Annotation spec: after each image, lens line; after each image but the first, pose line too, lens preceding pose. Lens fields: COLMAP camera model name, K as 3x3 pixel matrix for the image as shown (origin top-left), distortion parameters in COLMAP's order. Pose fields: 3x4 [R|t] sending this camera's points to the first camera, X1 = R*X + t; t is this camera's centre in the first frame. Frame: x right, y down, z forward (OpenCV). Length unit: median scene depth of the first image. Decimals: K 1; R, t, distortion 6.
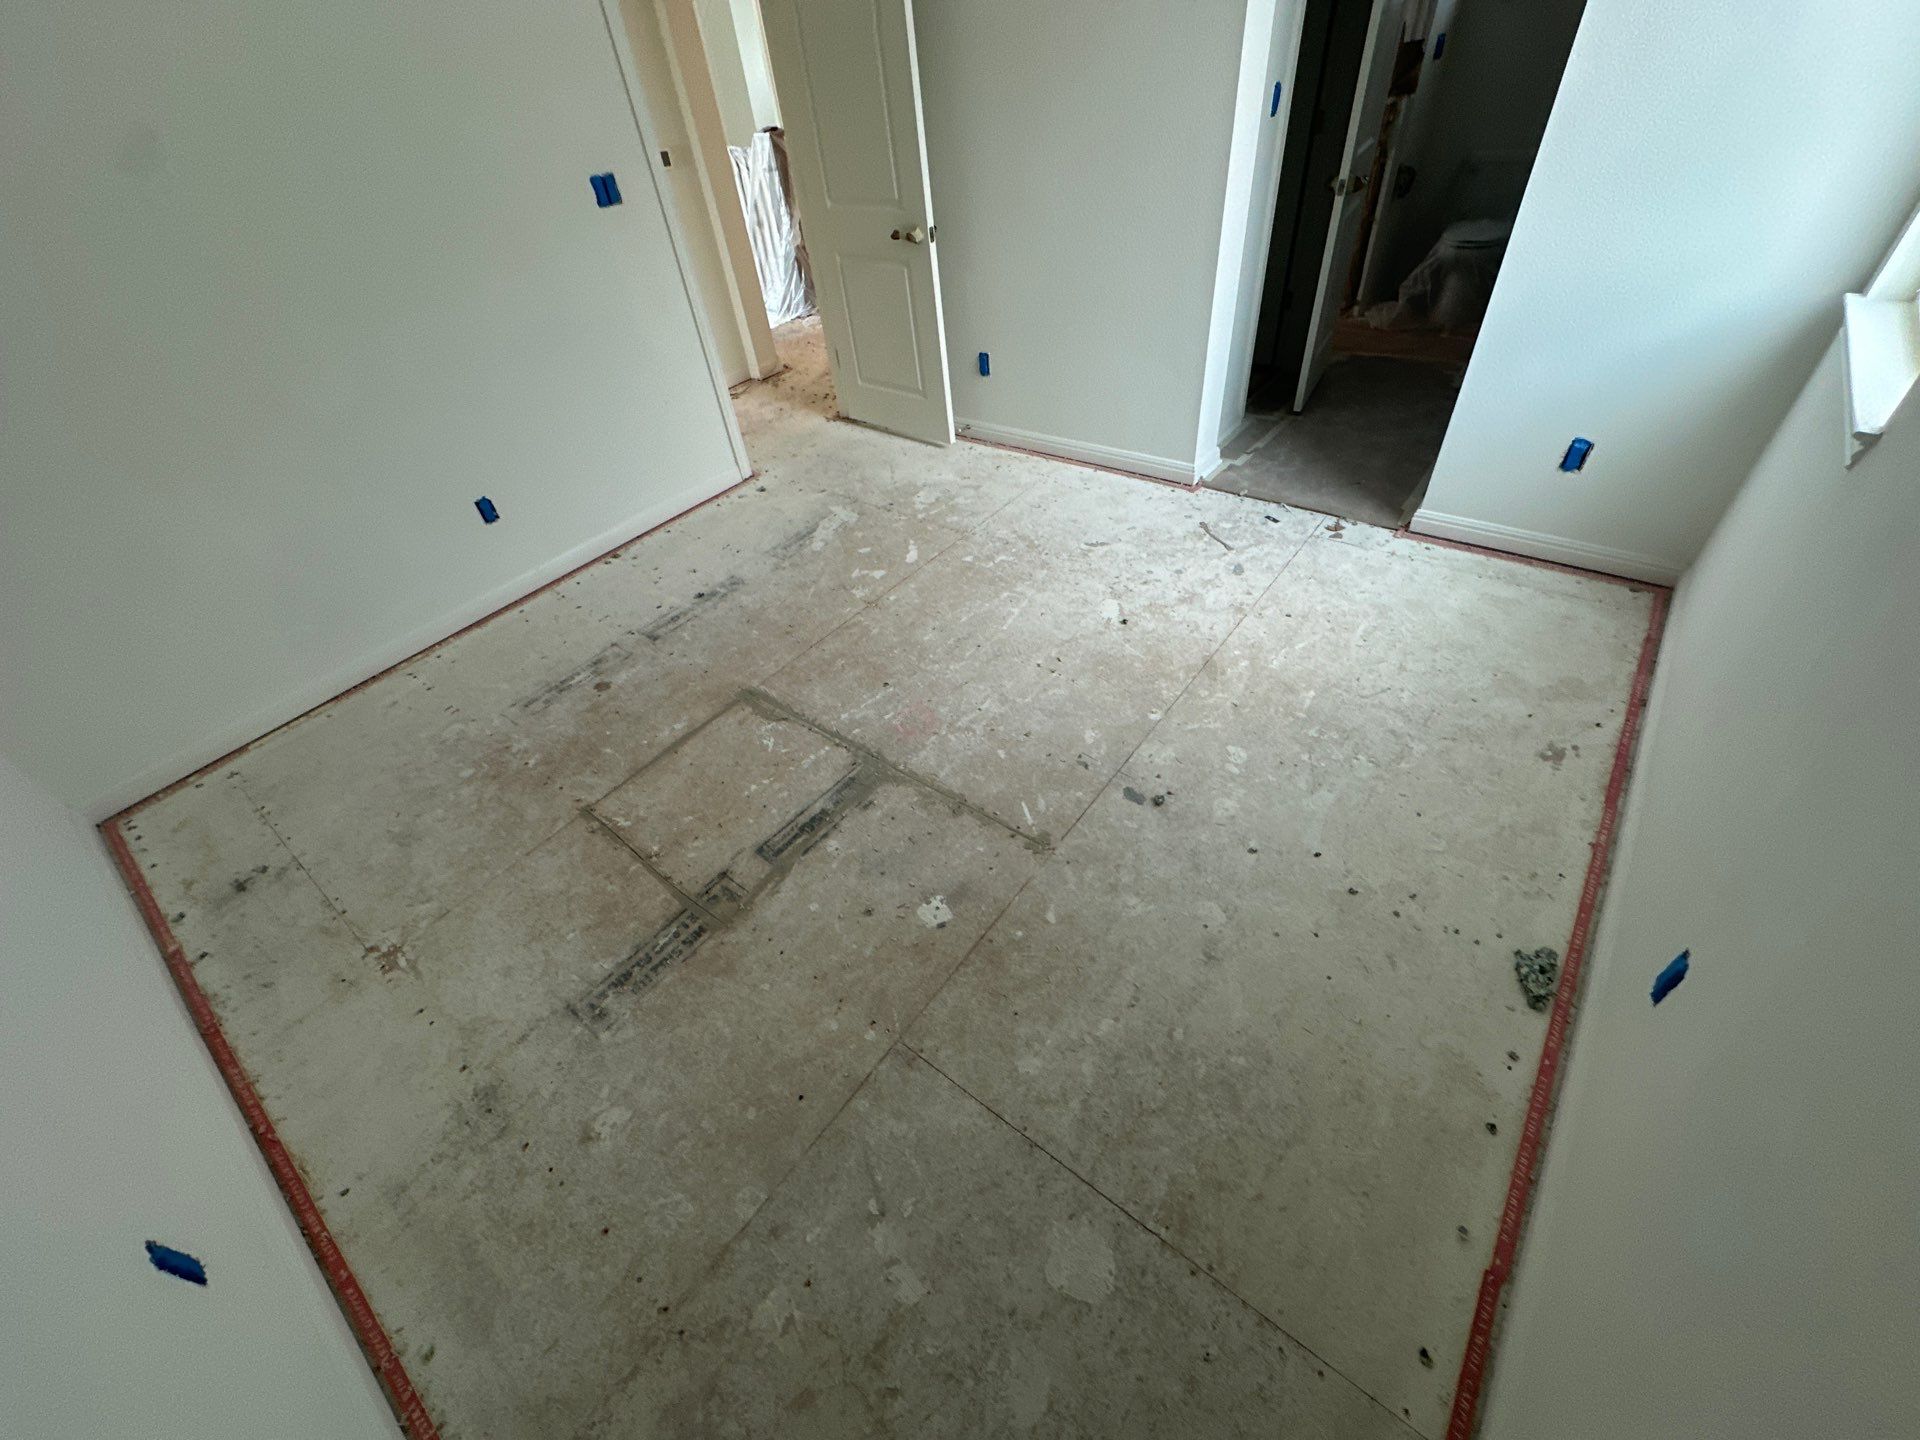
lens RADIAL K [[772.7, 0, 957.4], [0, 772.7, 723.7], [0, 0, 1]] dist [-0.006226, -0.000181]
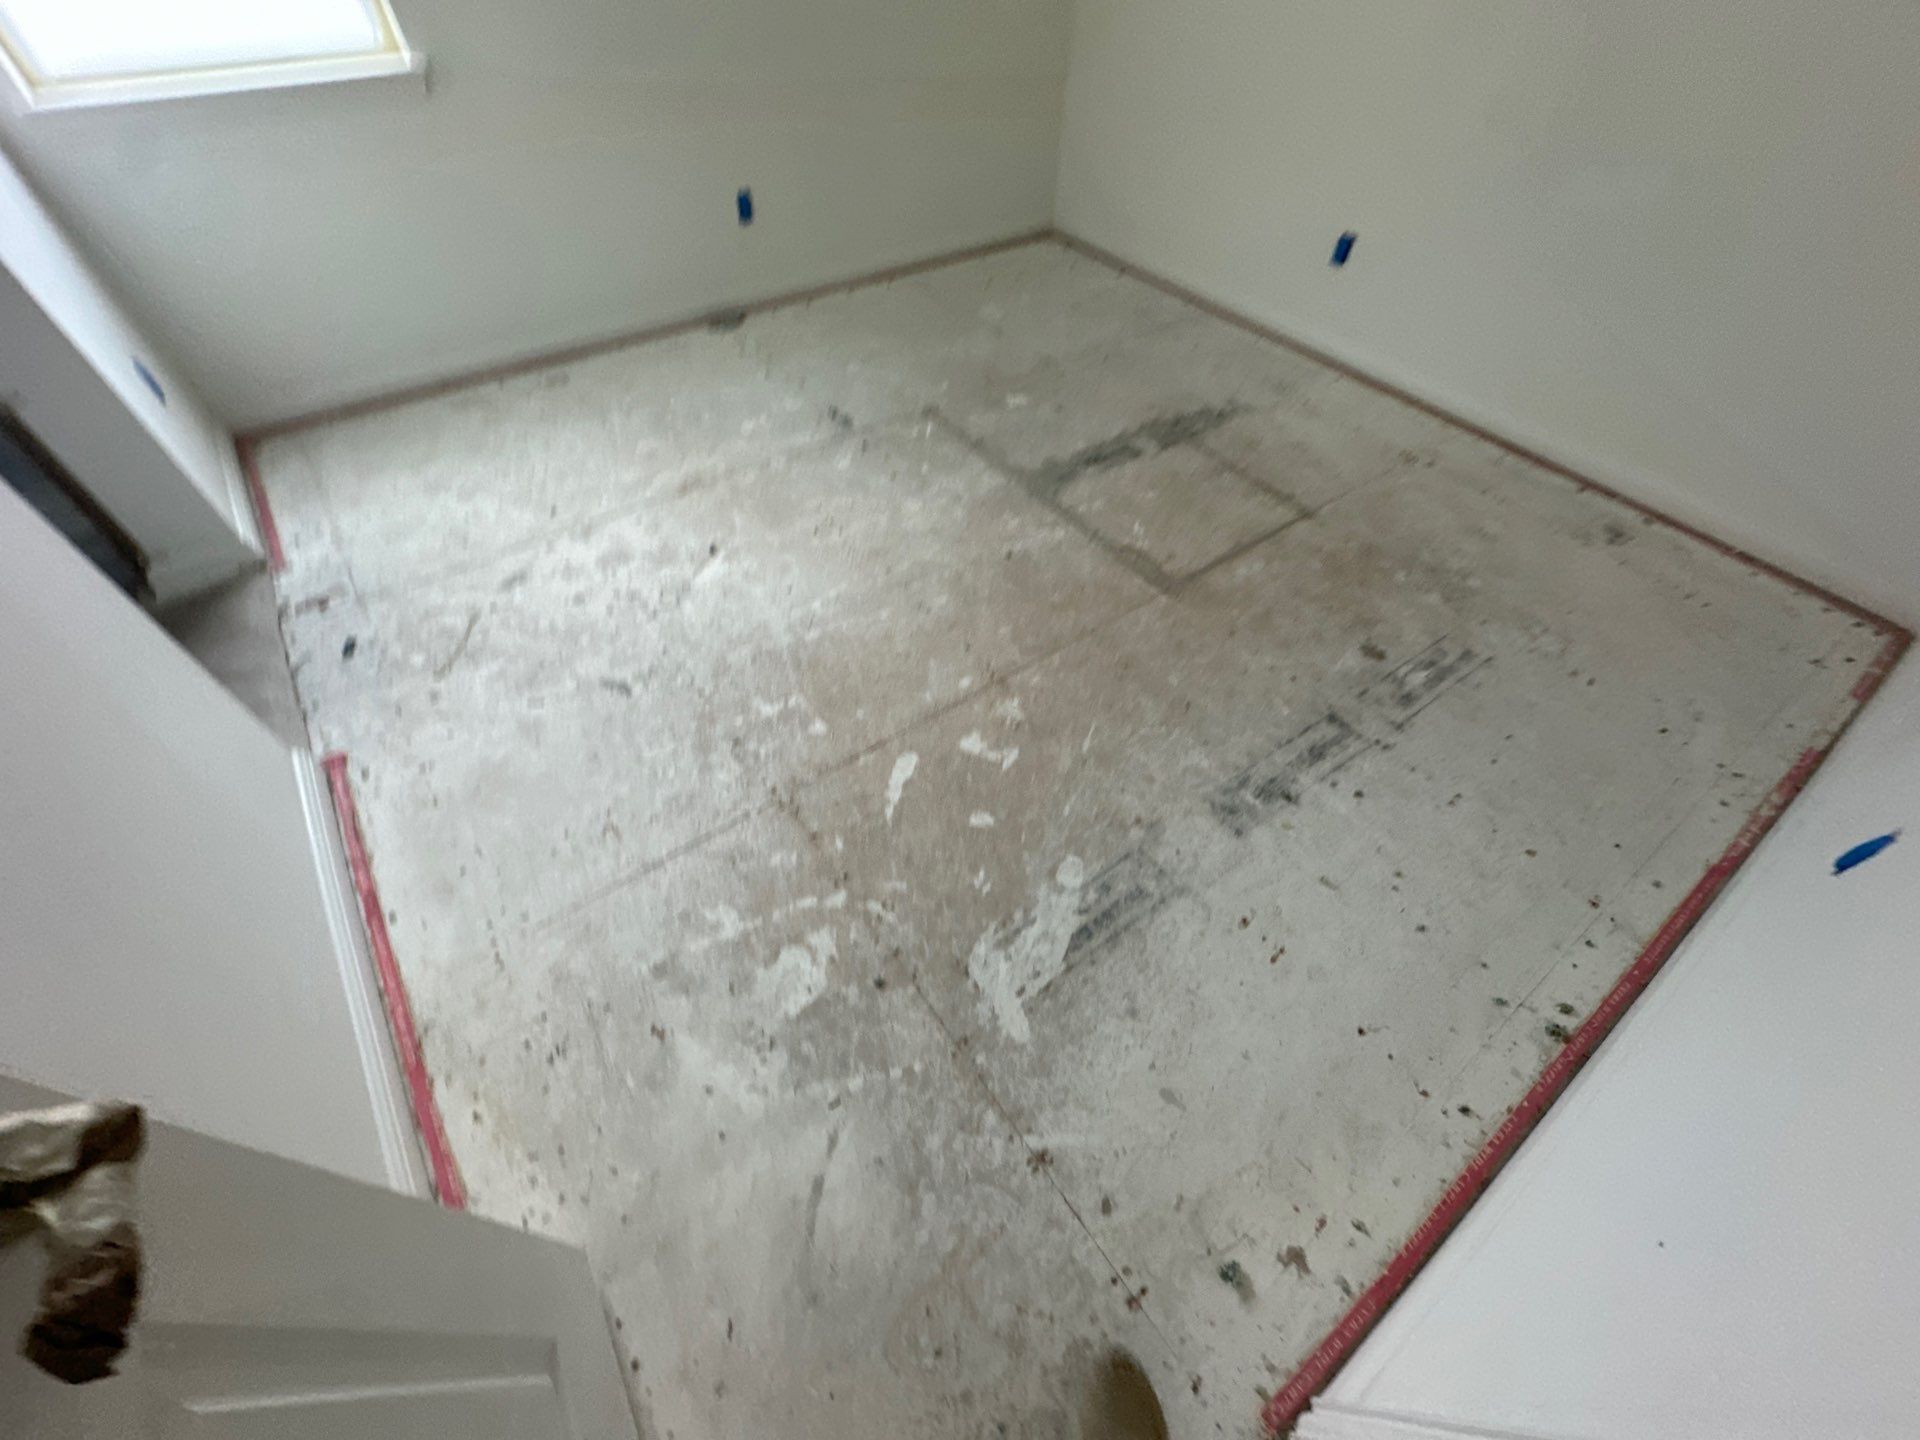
lens RADIAL K [[772.7, 0, 965.2], [0, 772.7, 725.5], [0, 0, 1]] dist [-0.006226, -0.000181]
pose [[-0.962135, -0.156209, 0.223371, -0.247654], [0.227262, -0.007271, 0.973807, -0.838832], [-0.150493, 0.987697, 0.042496, 1.057655]]
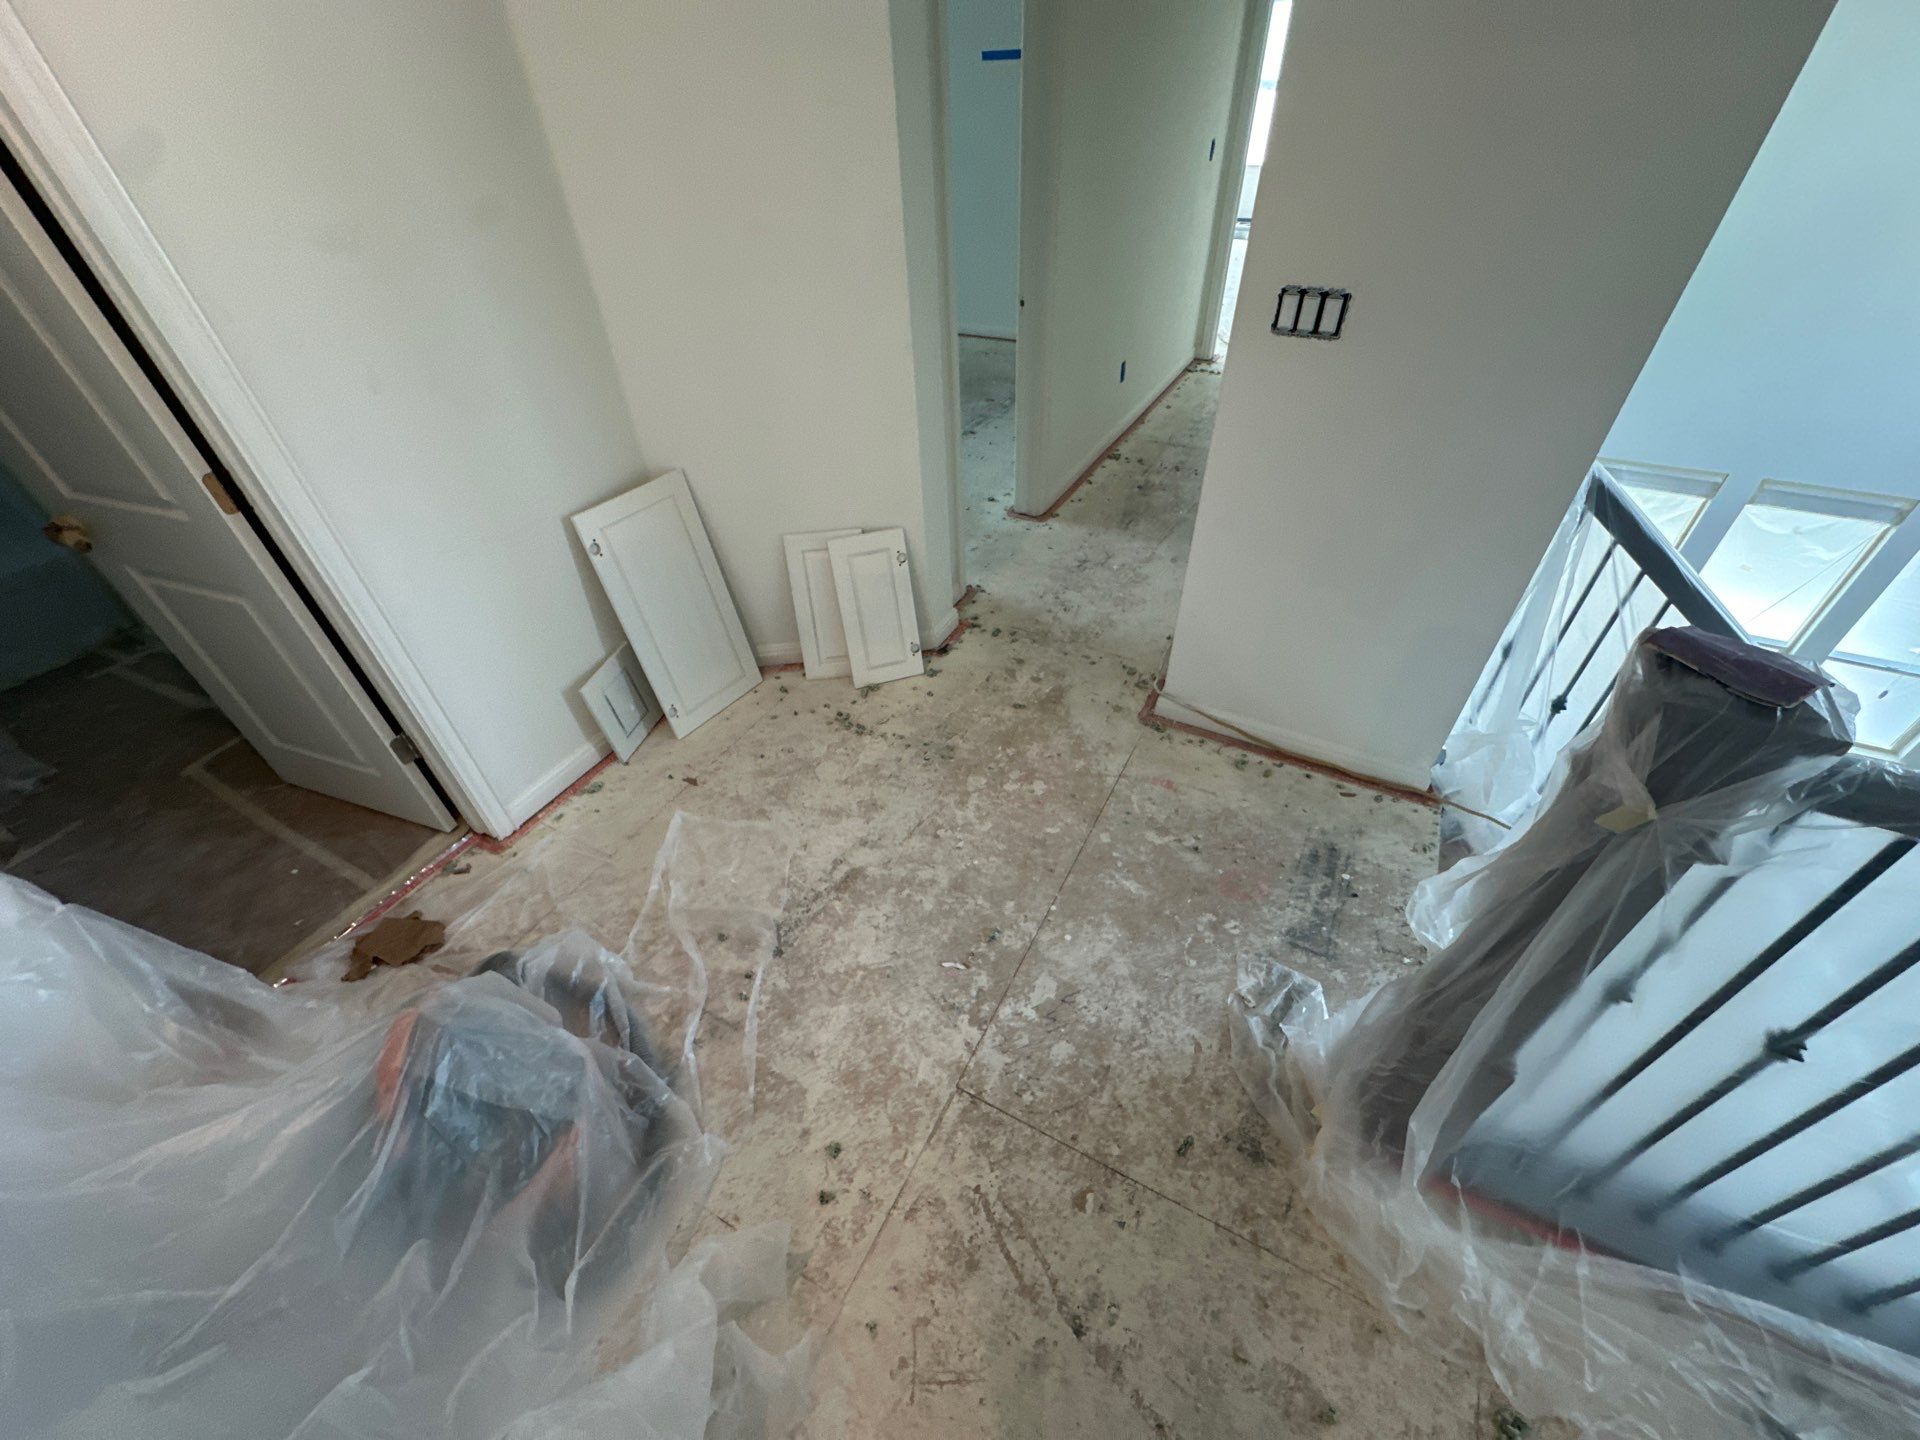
lens RADIAL K [[772.7, 0, 962.5], [0, 772.7, 720.6], [0, 0, 1]] dist [-0.006226, -0.000181]
pose [[-0.976559, 0.210106, -0.046776, -0.135483], [-0.023141, 0.113571, 0.993260, -1.770571], [0.214002, 0.971060, -0.106046, 1.878399]]
